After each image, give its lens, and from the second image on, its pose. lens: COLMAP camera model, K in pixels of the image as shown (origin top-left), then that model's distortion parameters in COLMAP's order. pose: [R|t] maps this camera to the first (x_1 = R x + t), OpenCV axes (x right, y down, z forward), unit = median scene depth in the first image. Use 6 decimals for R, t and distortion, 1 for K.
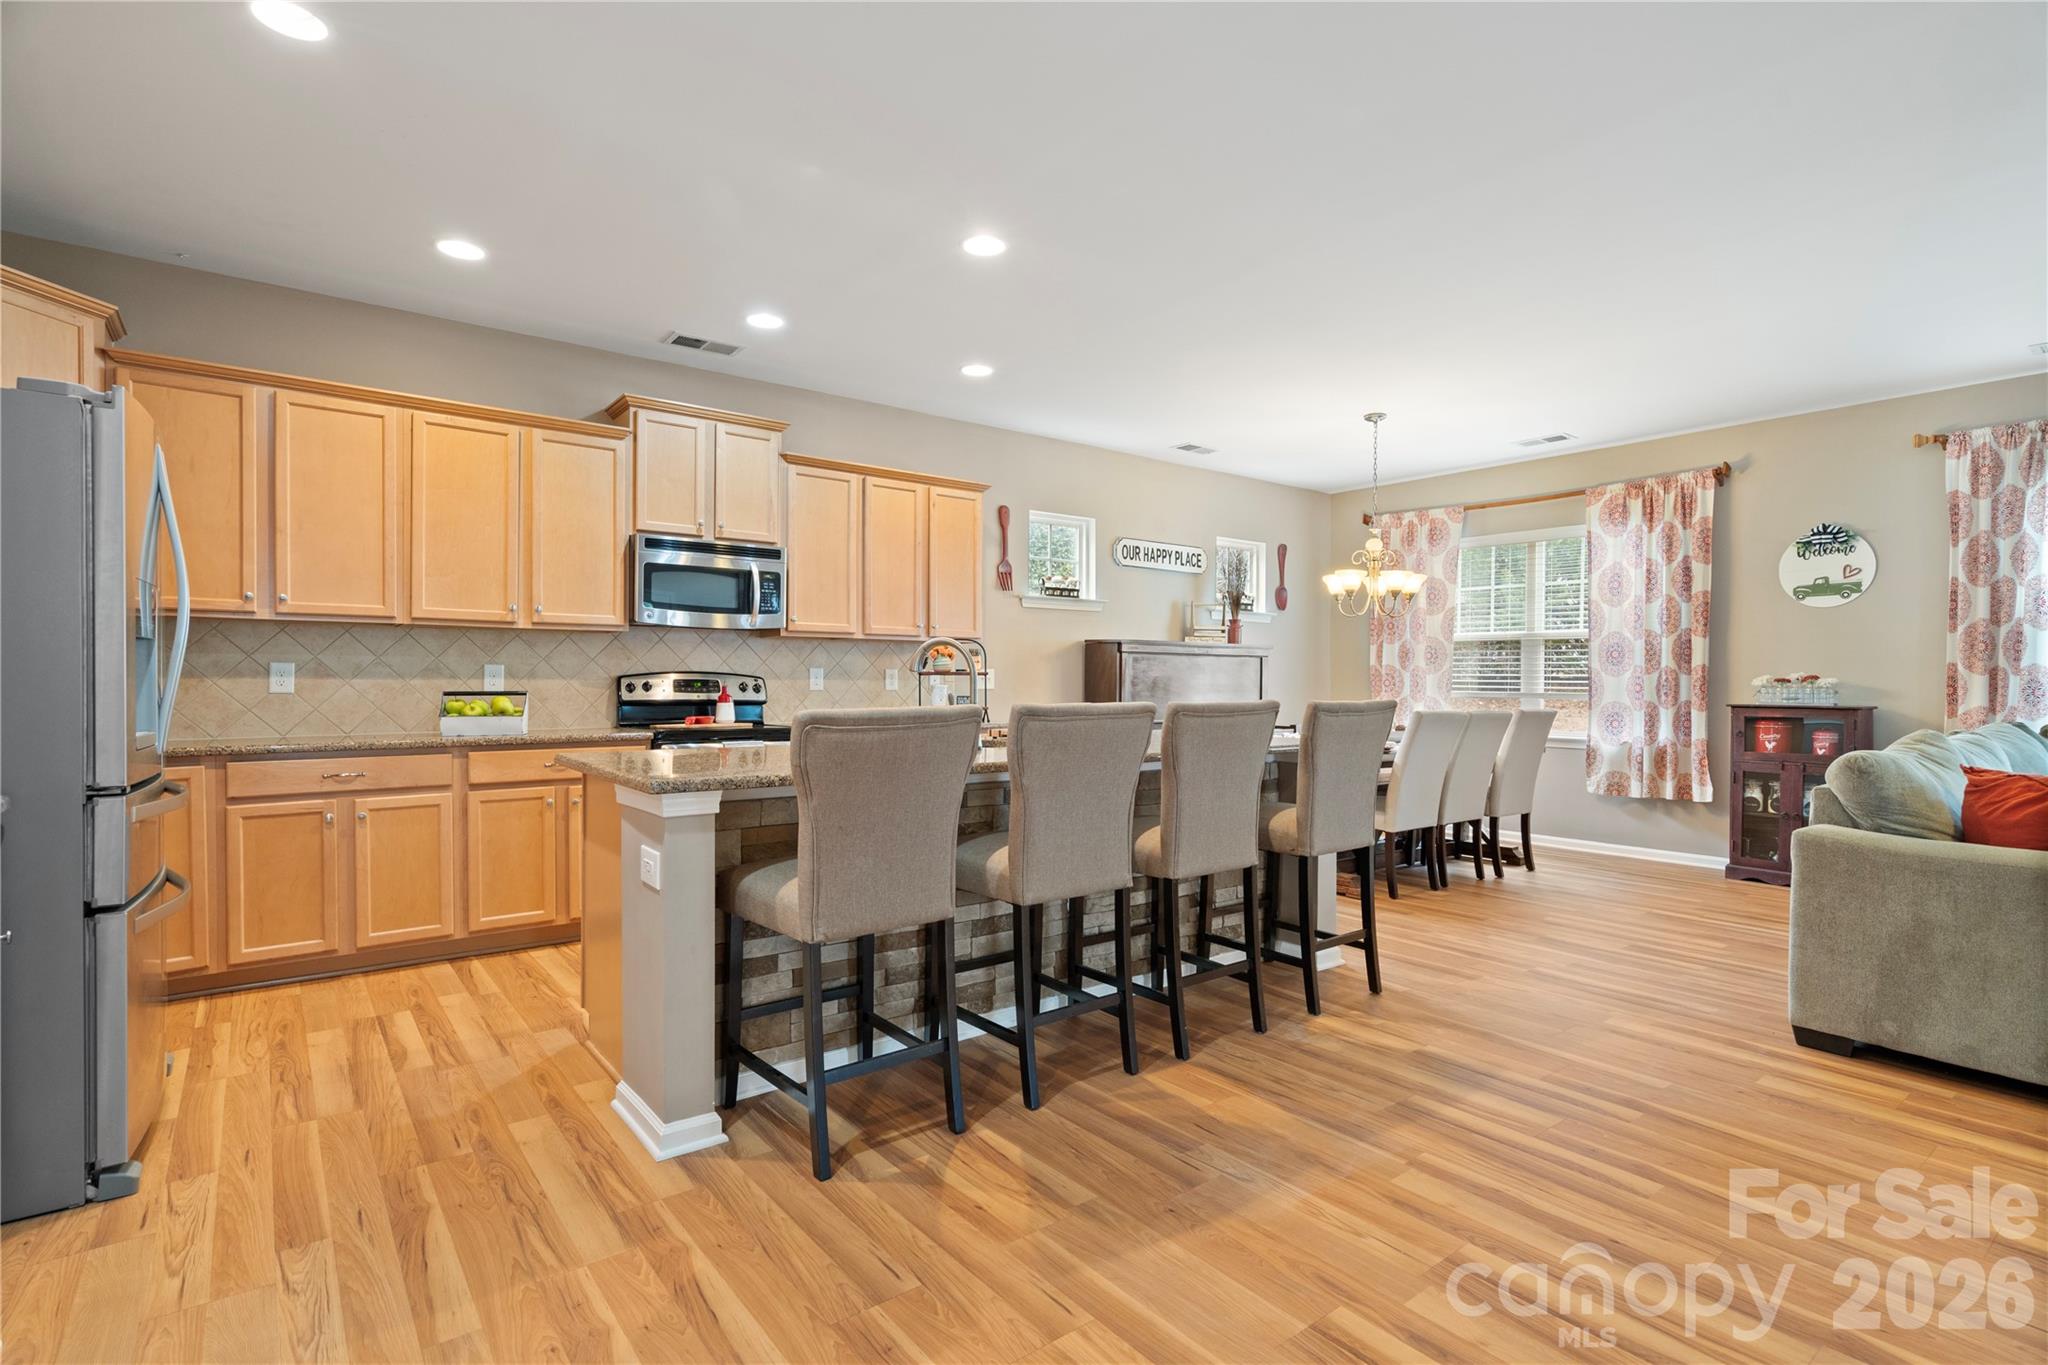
lens RADIAL K [[993.3, 0, 1056.7], [0, 993.3, 689.2], [0, 0, 1]] dist [0.002169, 0.000587]
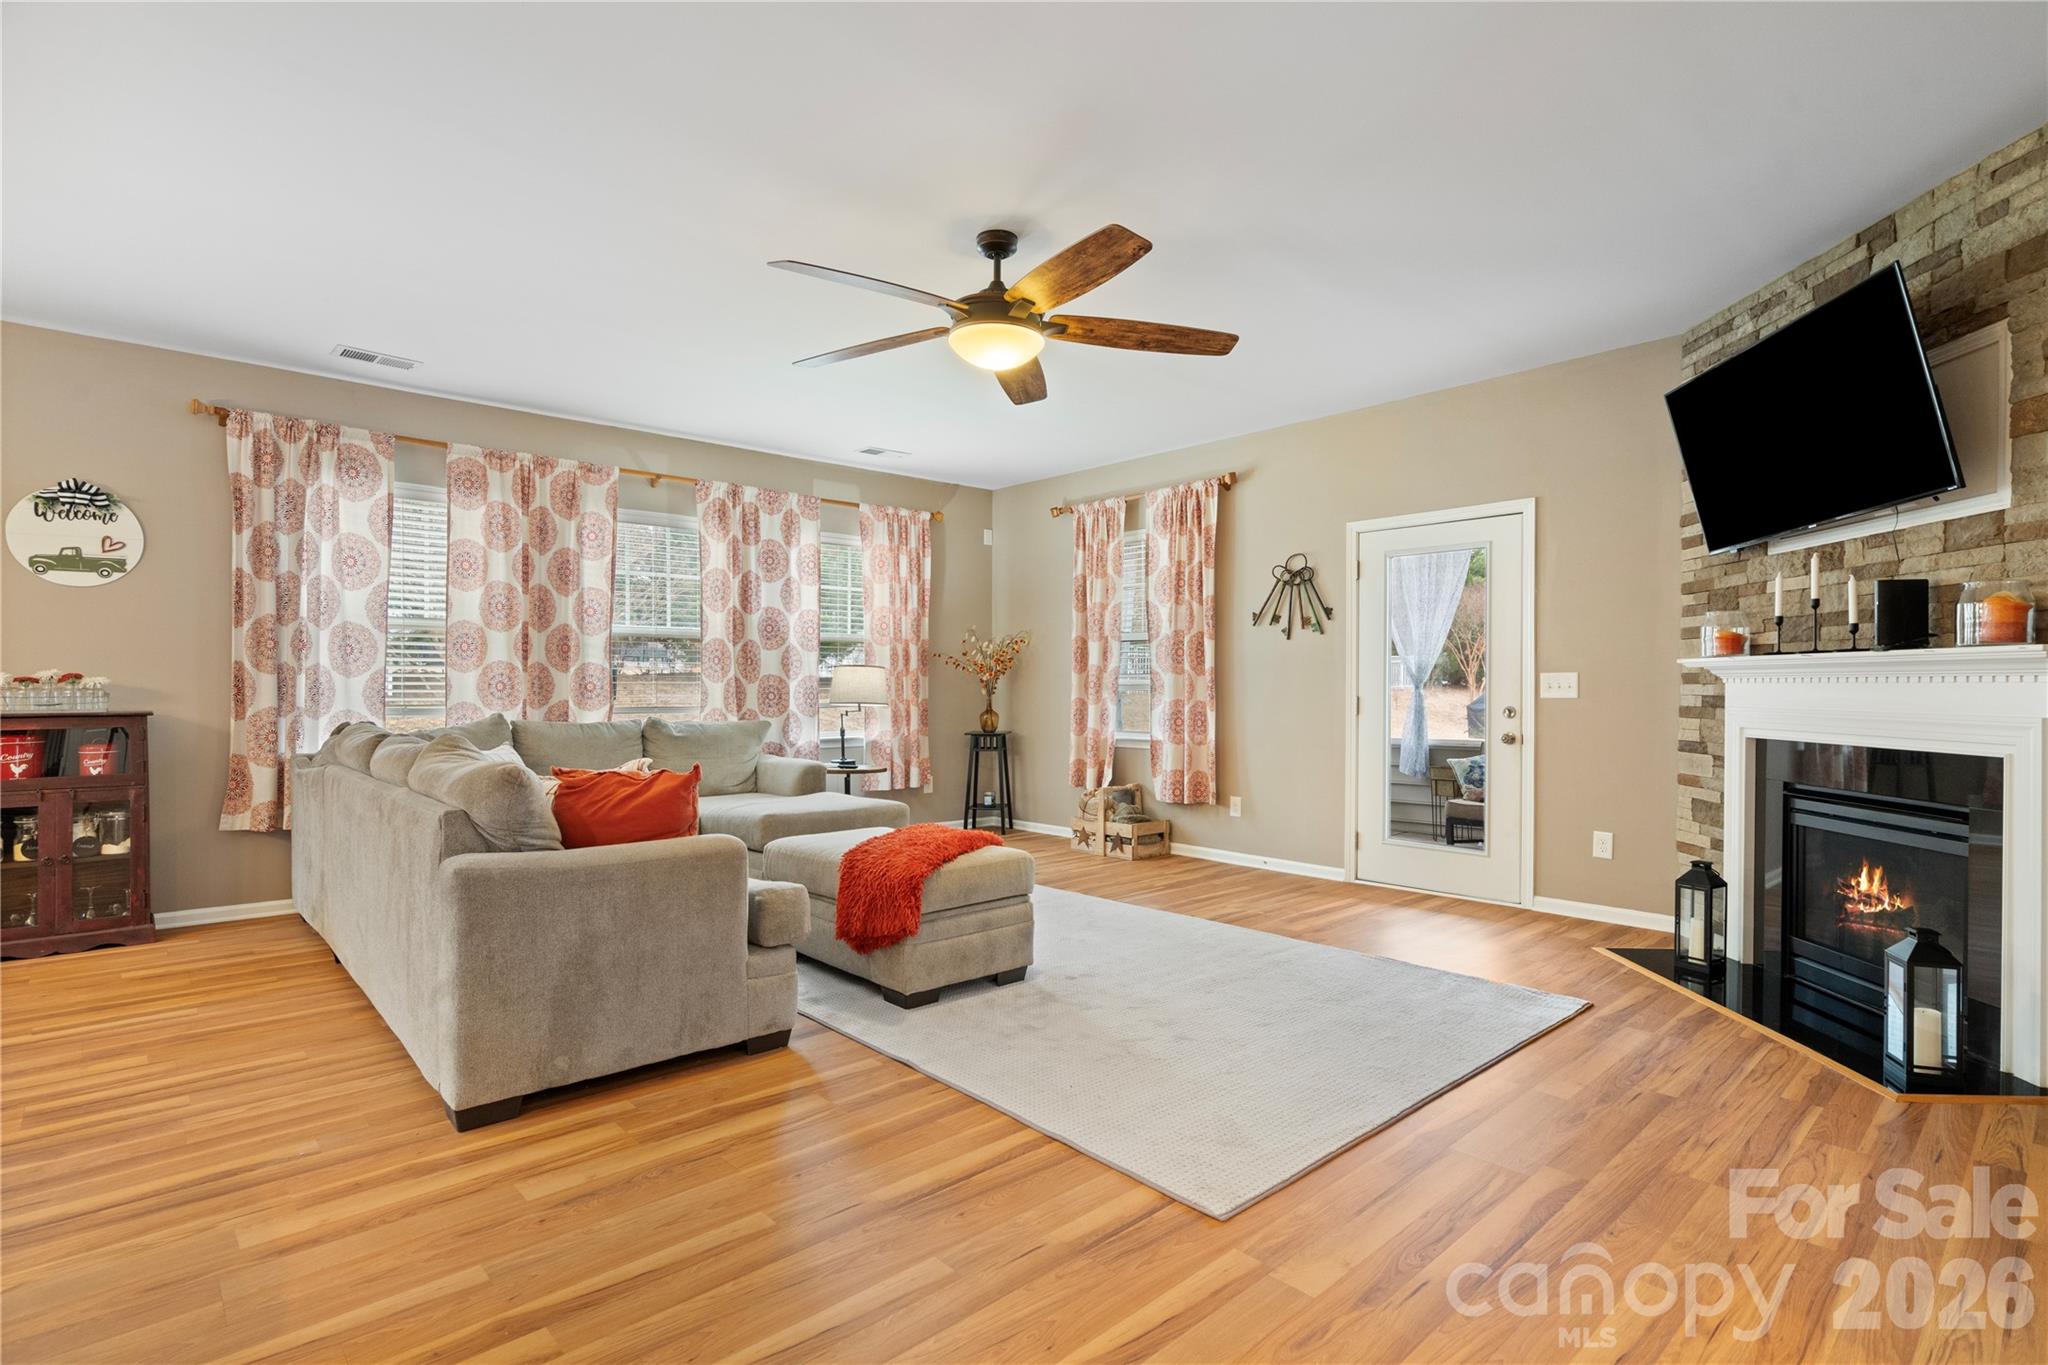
lens RADIAL K [[979.7, 0, 990.7], [0, 979.7, 693.2], [0, 0, 1]] dist [0.001593, 0.000570]
pose [[-0.047204, -0.015652, 0.998763, -0.032058], [0.009453, 0.999825, 0.016115, -0.003751], [-0.998841, 0.010202, -0.047048, 0.303772]]
